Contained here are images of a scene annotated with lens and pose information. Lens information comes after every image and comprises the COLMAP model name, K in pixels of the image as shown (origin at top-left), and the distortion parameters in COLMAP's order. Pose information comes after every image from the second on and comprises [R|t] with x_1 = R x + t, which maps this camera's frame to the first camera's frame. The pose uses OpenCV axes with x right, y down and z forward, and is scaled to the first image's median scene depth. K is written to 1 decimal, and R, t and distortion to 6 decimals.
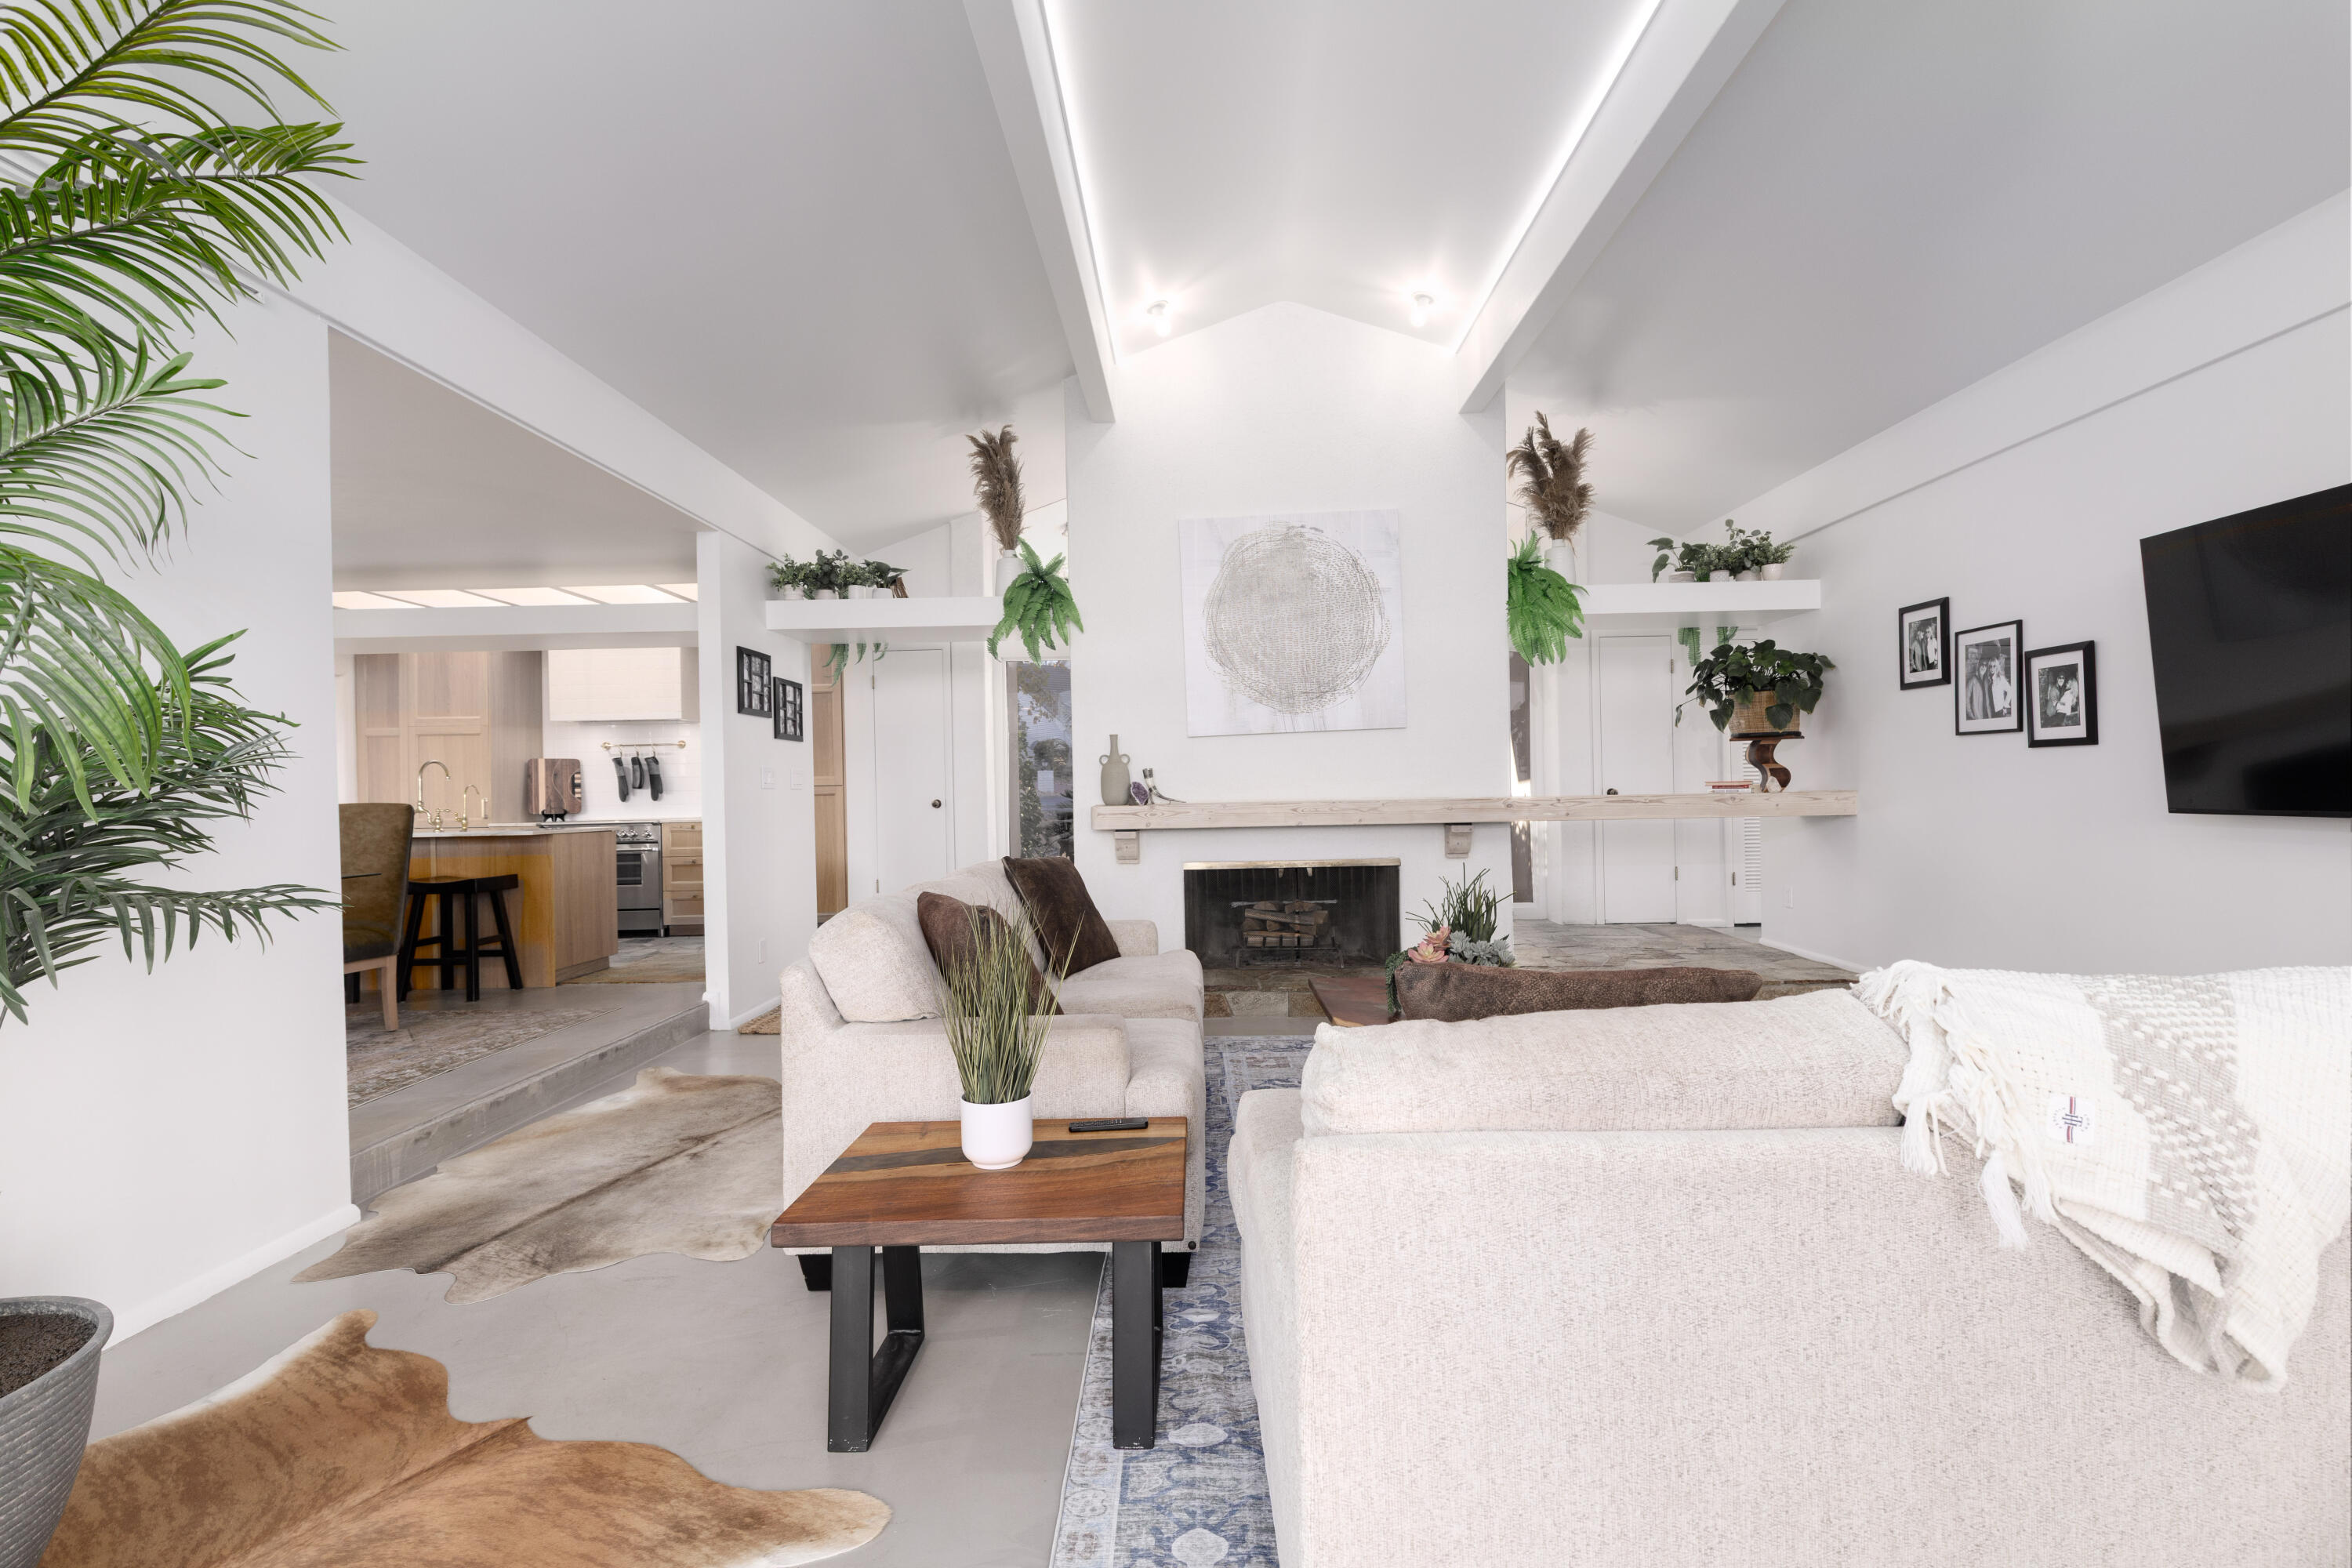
lens RADIAL K [[1047.2, 0, 1199.6], [0, 1047.2, 783.1], [0, 0, 1]] dist [0.001070, -0.000622]
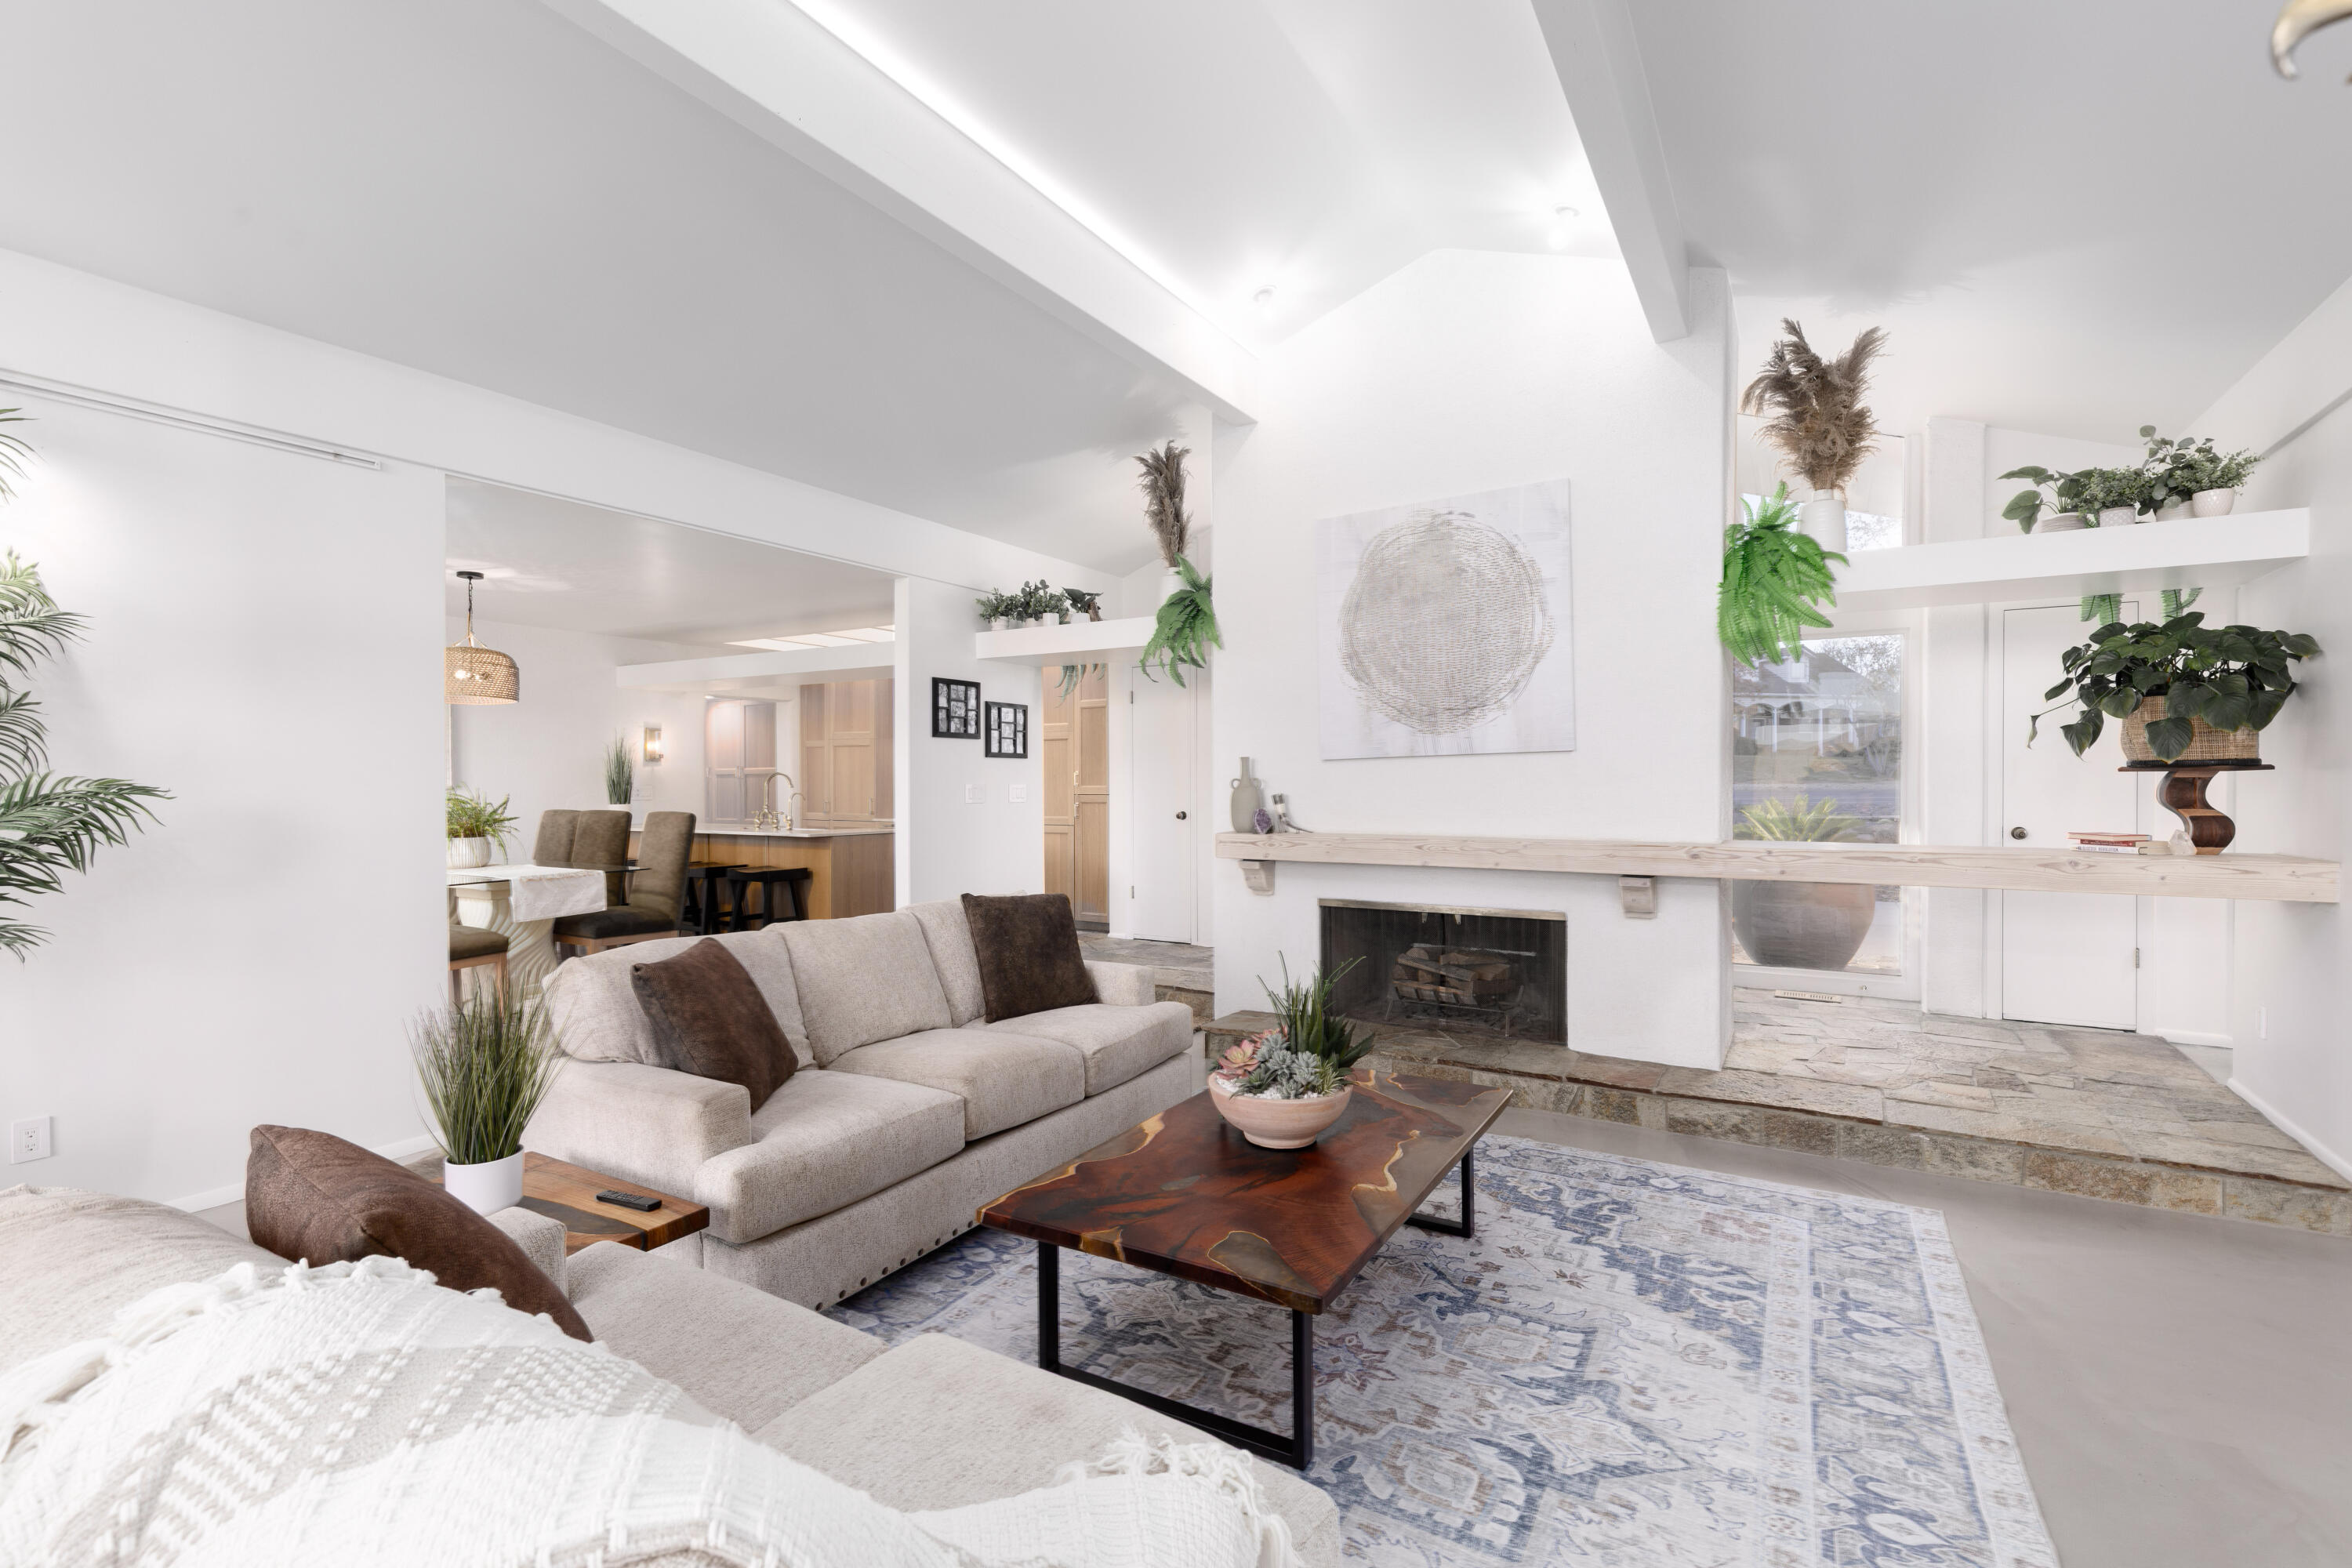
lens RADIAL K [[1047.2, 0, 1186.4], [0, 1047.2, 784.9], [0, 0, 1]] dist [0.001070, -0.000622]
pose [[0.868486, 0.019395, -0.495333, 0.332810], [-0.012414, 0.999772, 0.017381, -0.036444], [0.495557, -0.008946, 0.868529, 0.153714]]
